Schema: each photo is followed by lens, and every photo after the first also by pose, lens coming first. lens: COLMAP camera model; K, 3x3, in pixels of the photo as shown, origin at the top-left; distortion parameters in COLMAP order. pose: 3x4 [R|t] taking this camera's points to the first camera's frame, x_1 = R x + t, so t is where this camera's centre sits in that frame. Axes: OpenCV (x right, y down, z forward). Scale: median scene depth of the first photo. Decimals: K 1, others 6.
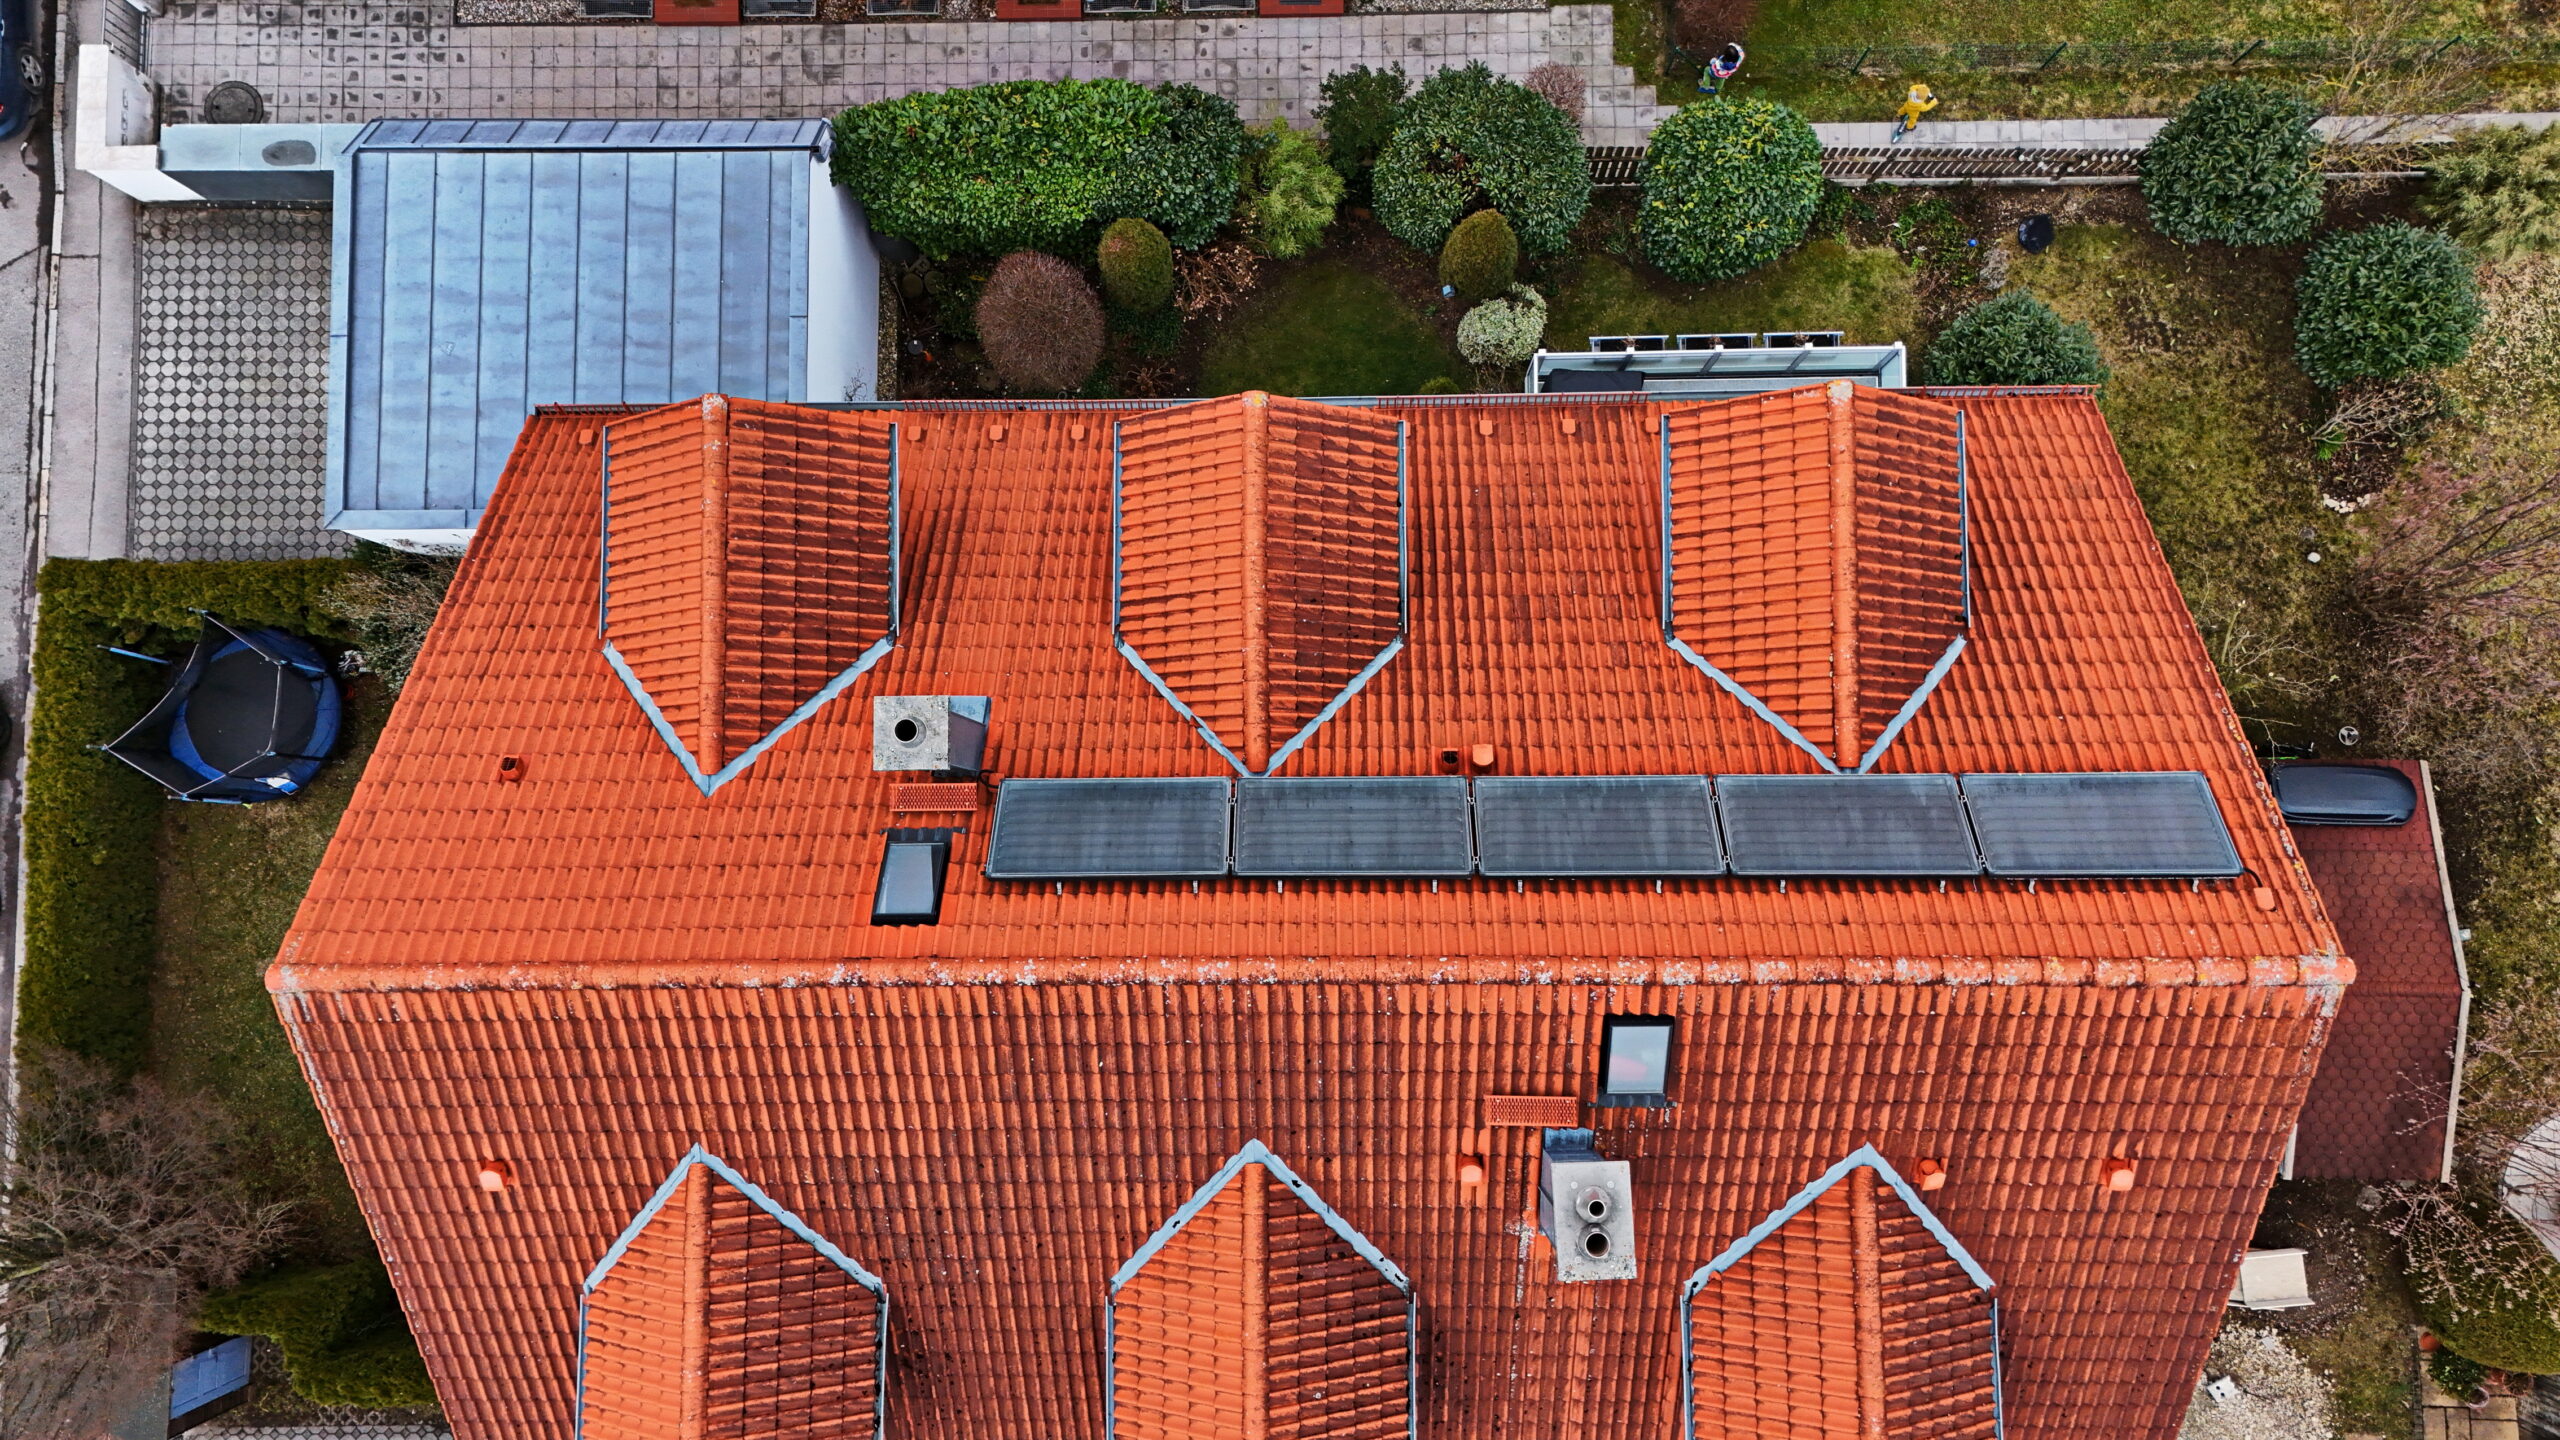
lens RADIAL K [[1872.3, 0, 1291.2], [0, 1872.3, 715.8], [0, 0, 1]] dist [0.077781, -0.071977]
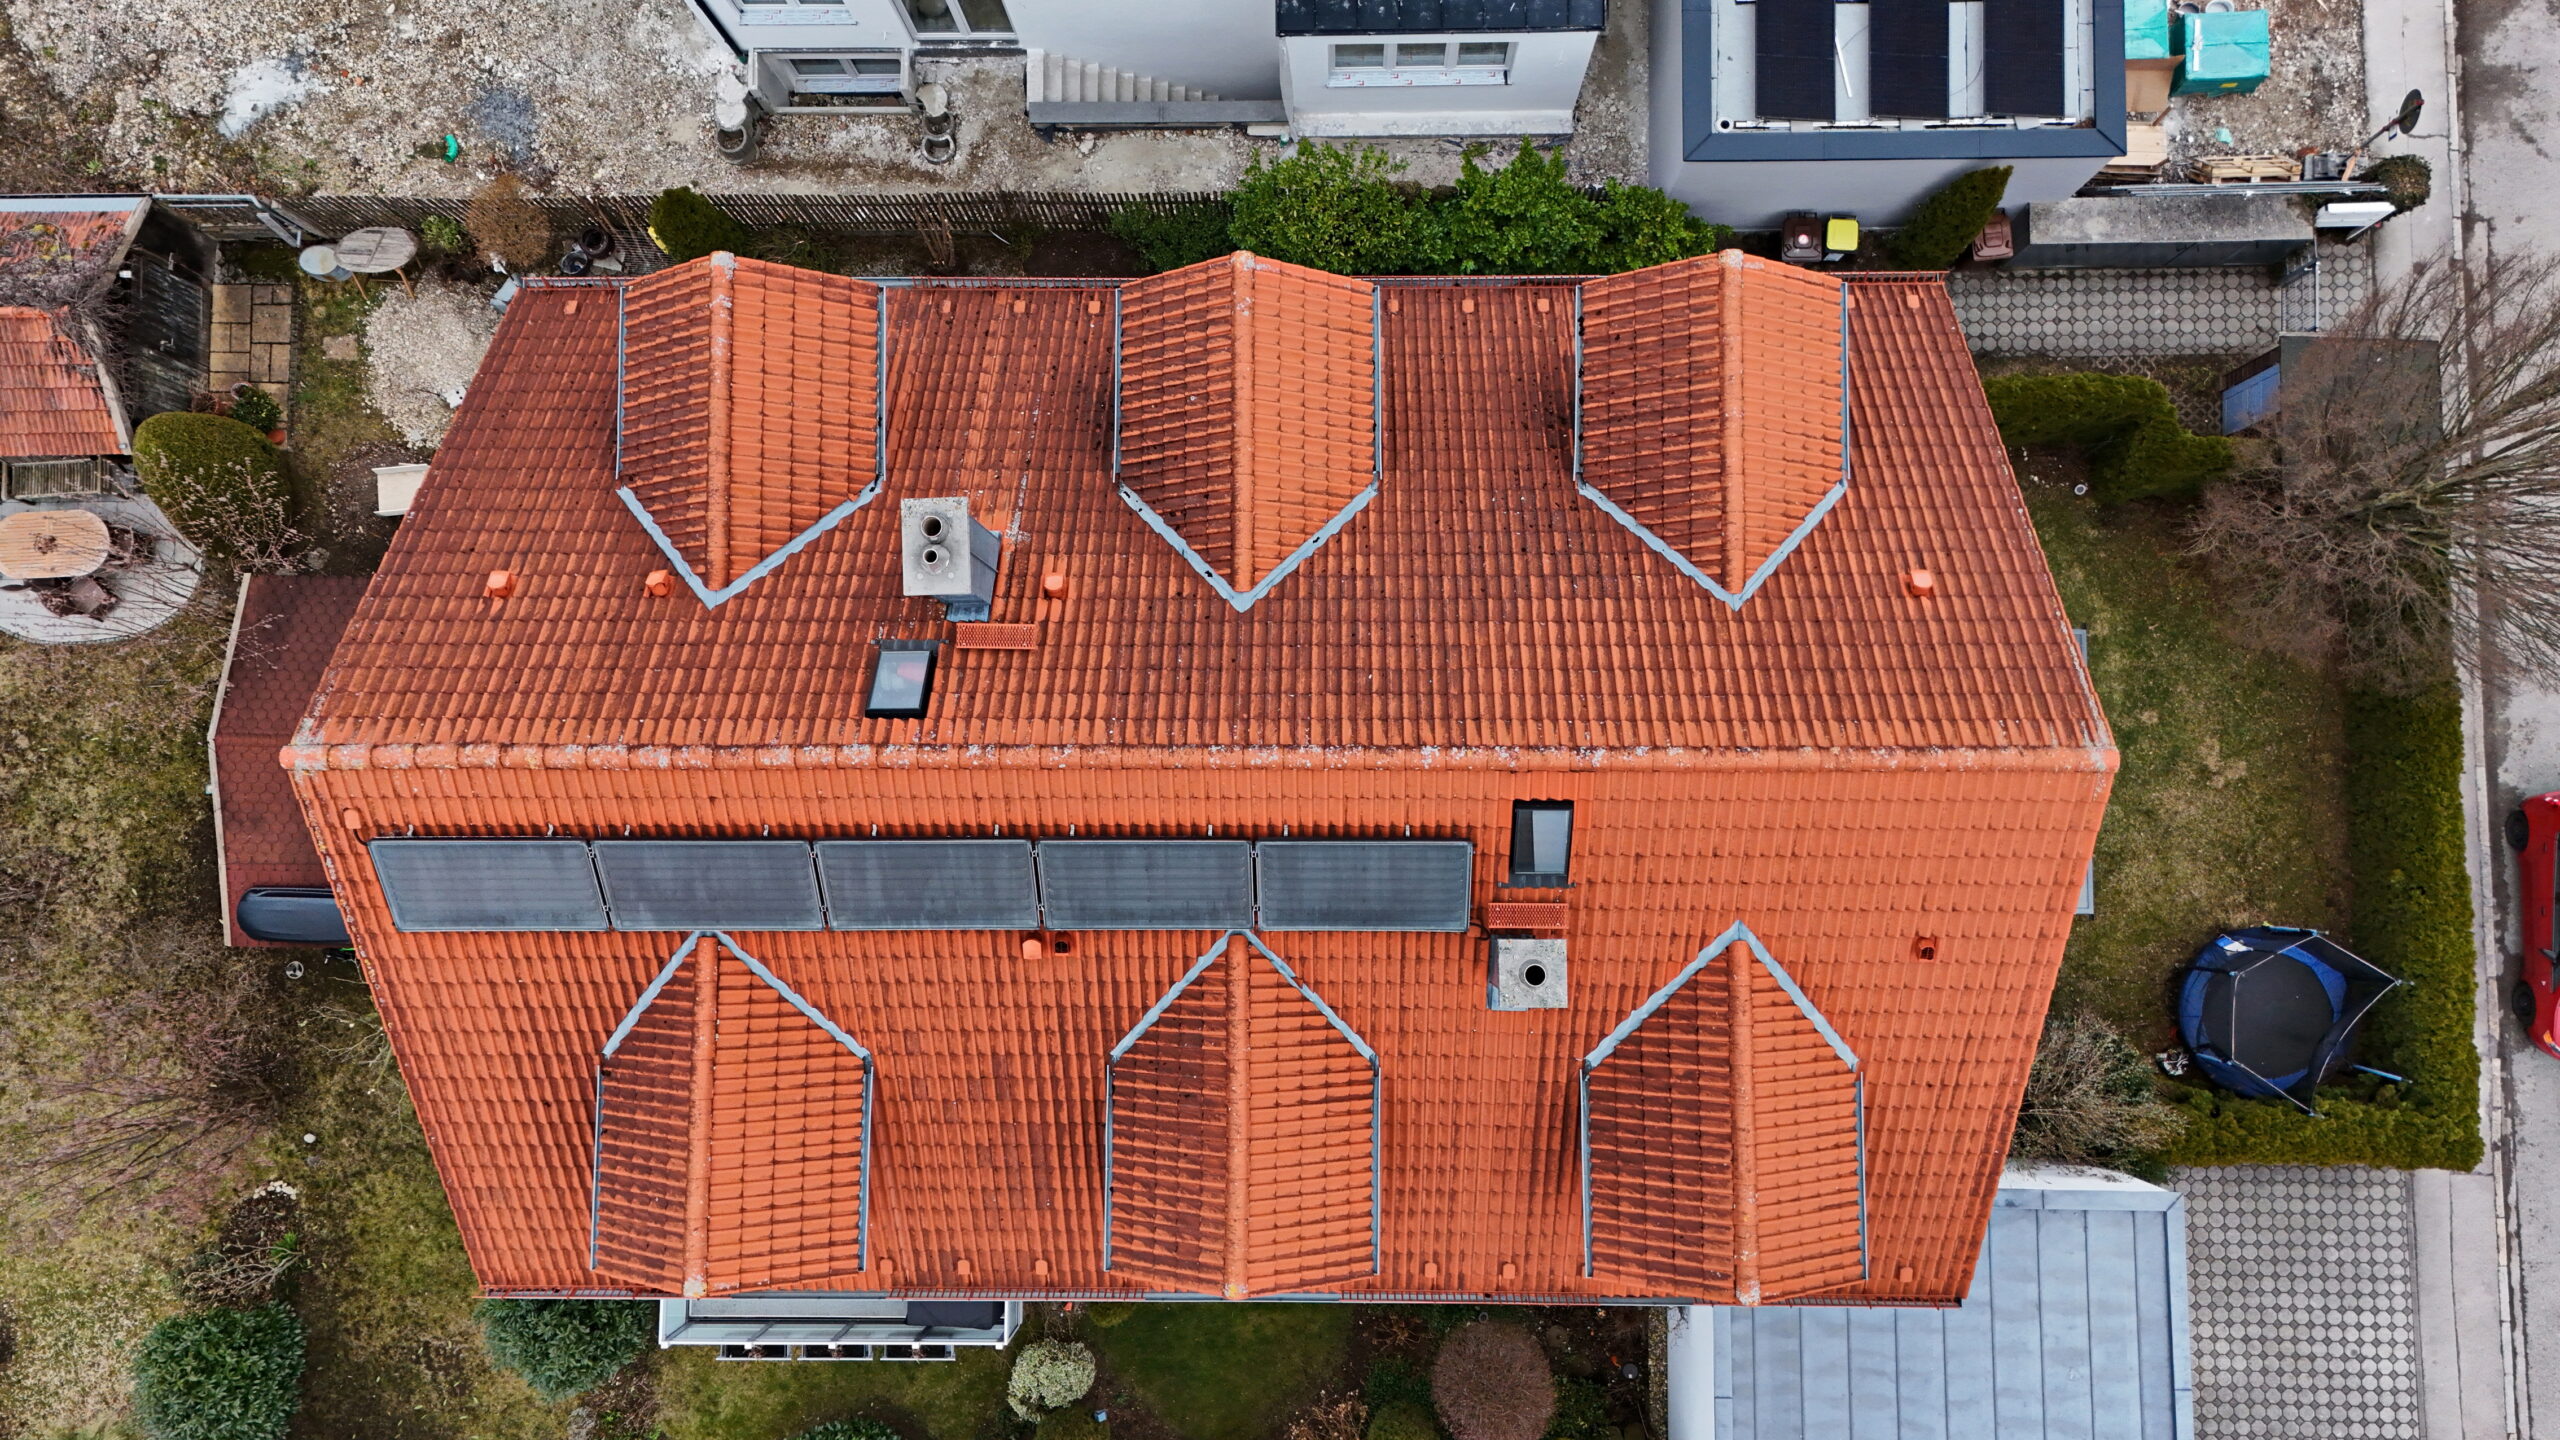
lens RADIAL K [[1872.3, 0, 1286.6], [0, 1872.3, 714.2], [0, 0, 1]] dist [0.077781, -0.071977]
pose [[-0.998617, -0.004034, 0.052413, -0.087593], [0.012222, -0.987545, 0.156859, -0.011299], [0.051128, 0.157283, 0.986229, -0.089050]]
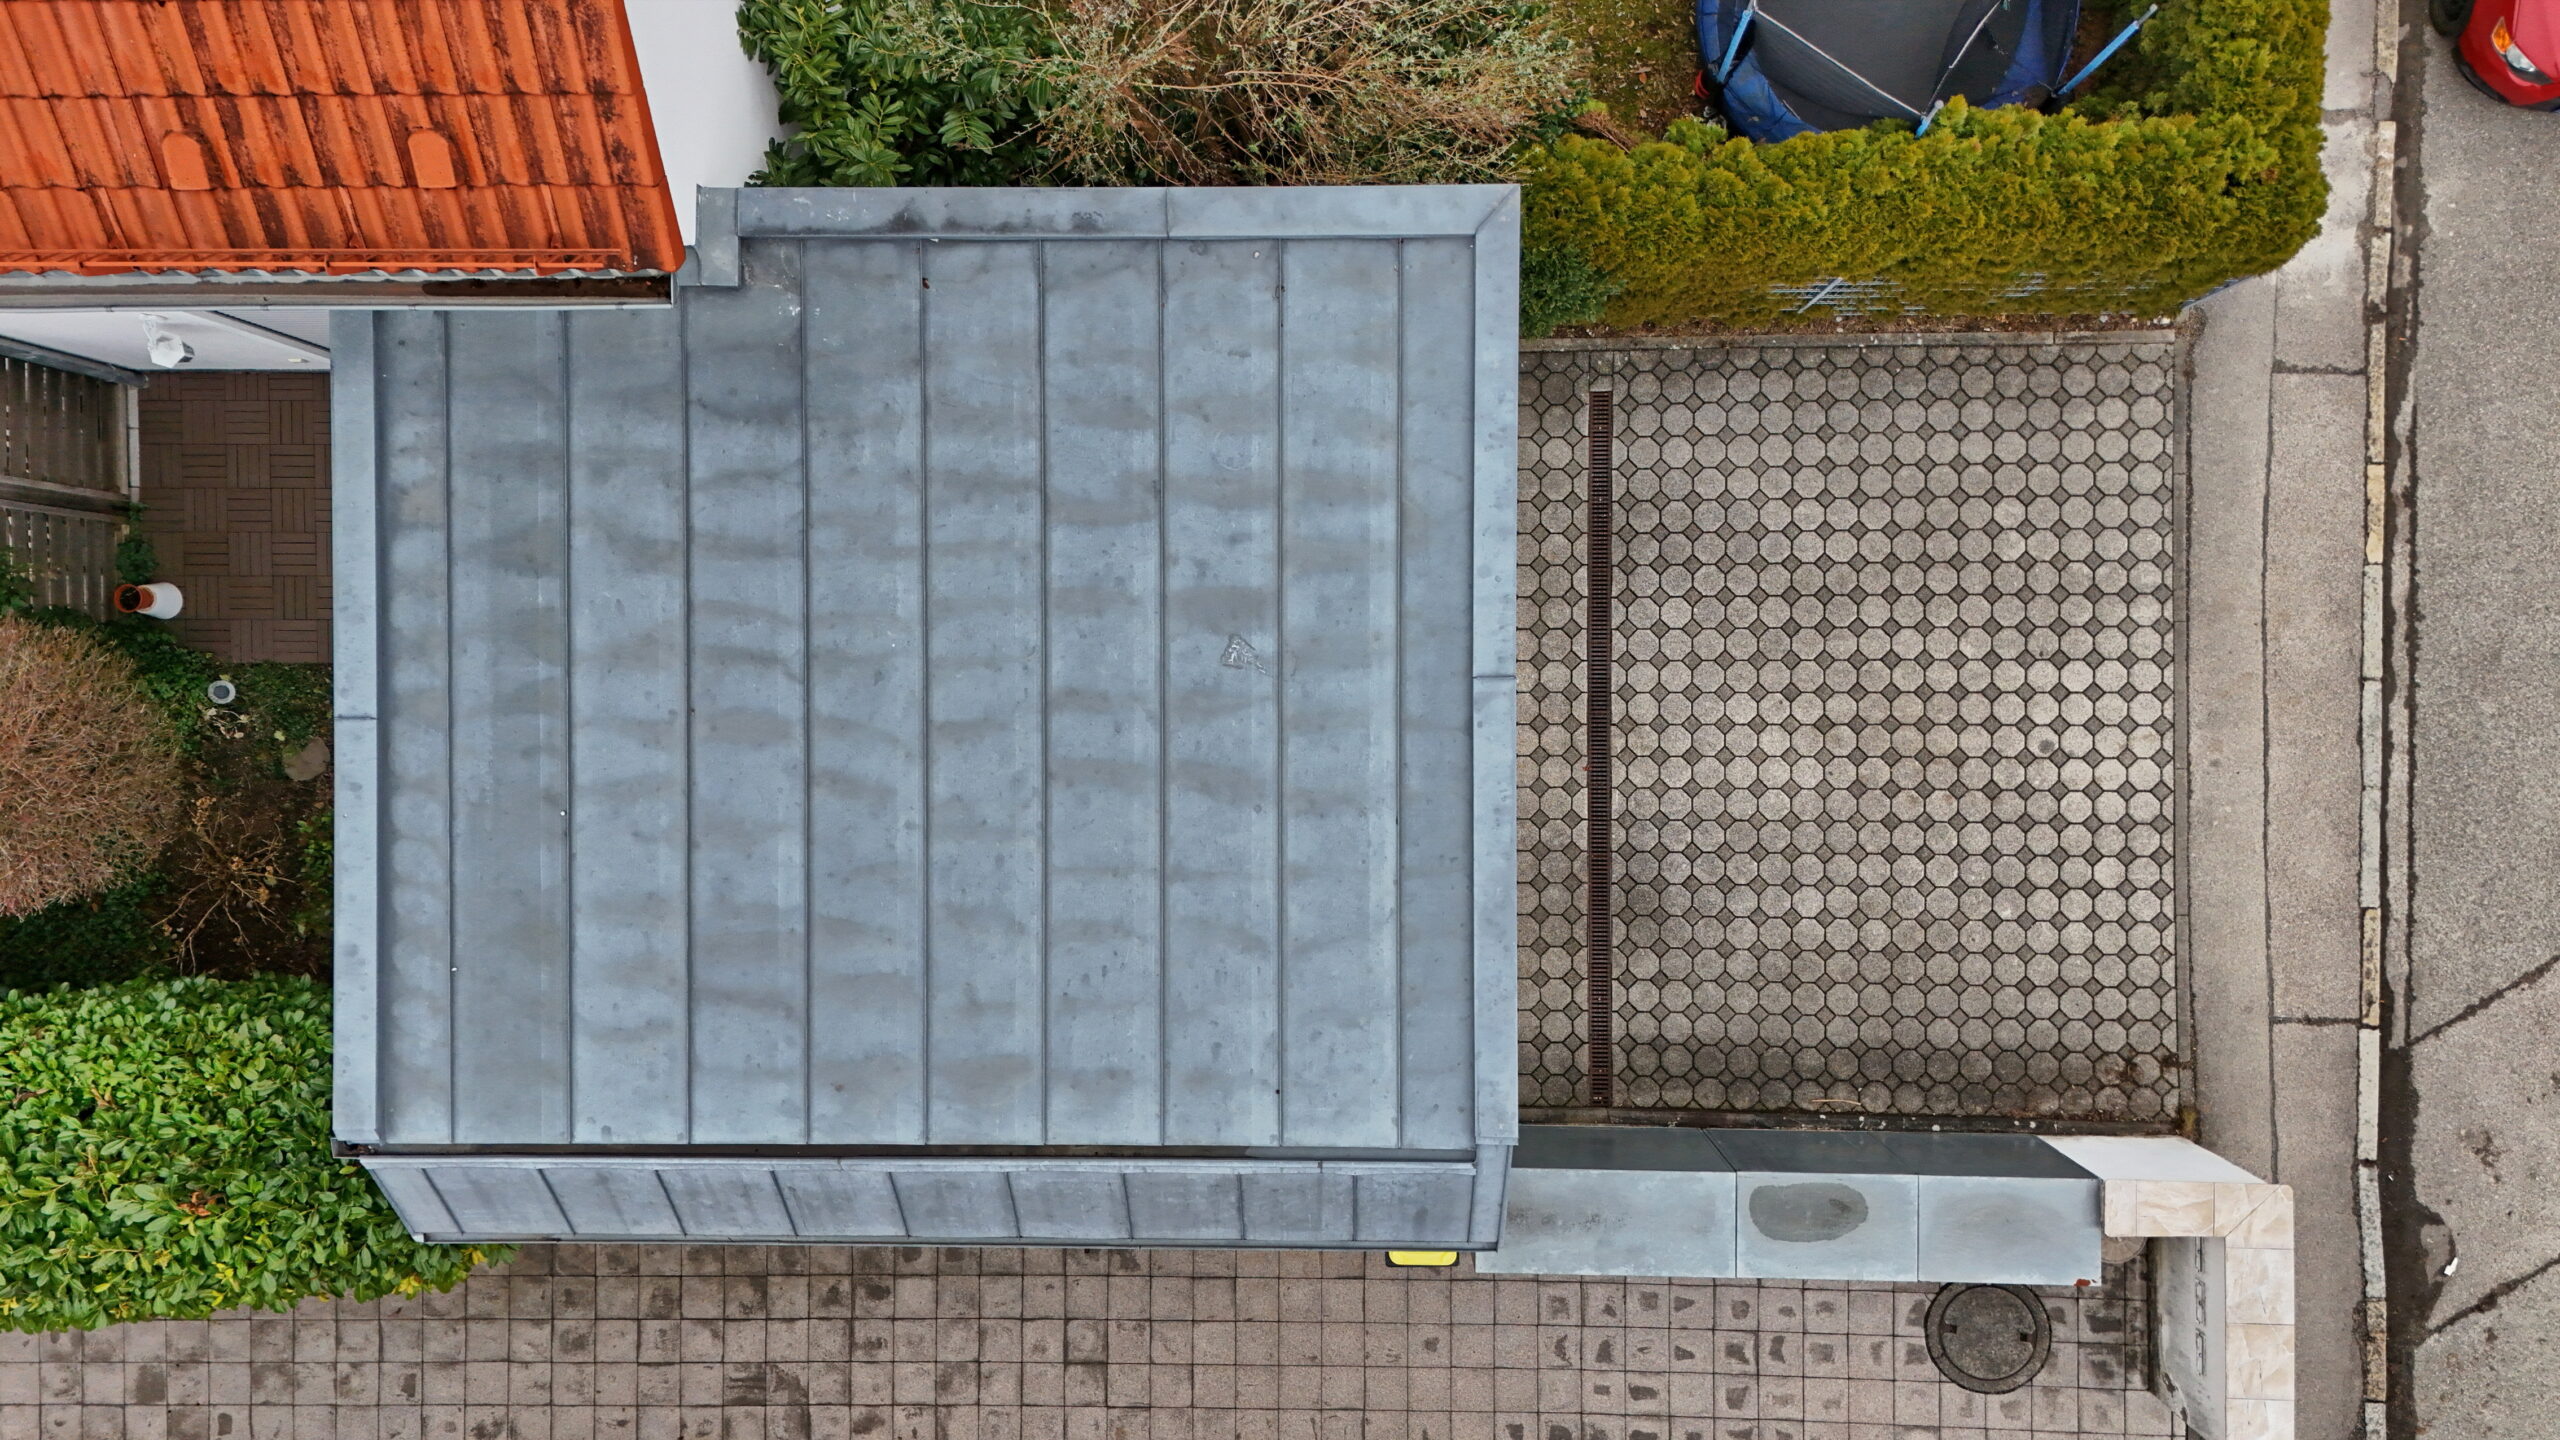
lens RADIAL K [[1872.3, 0, 1294.8], [0, 1872.3, 717.5], [0, 0, 1]] dist [0.077781, -0.071977]
pose [[-0.998565, -0.006956, 0.053098, -0.545299], [0.010434, -0.997798, 0.065508, -0.266463], [0.052526, 0.065968, 0.996438, 0.688976]]
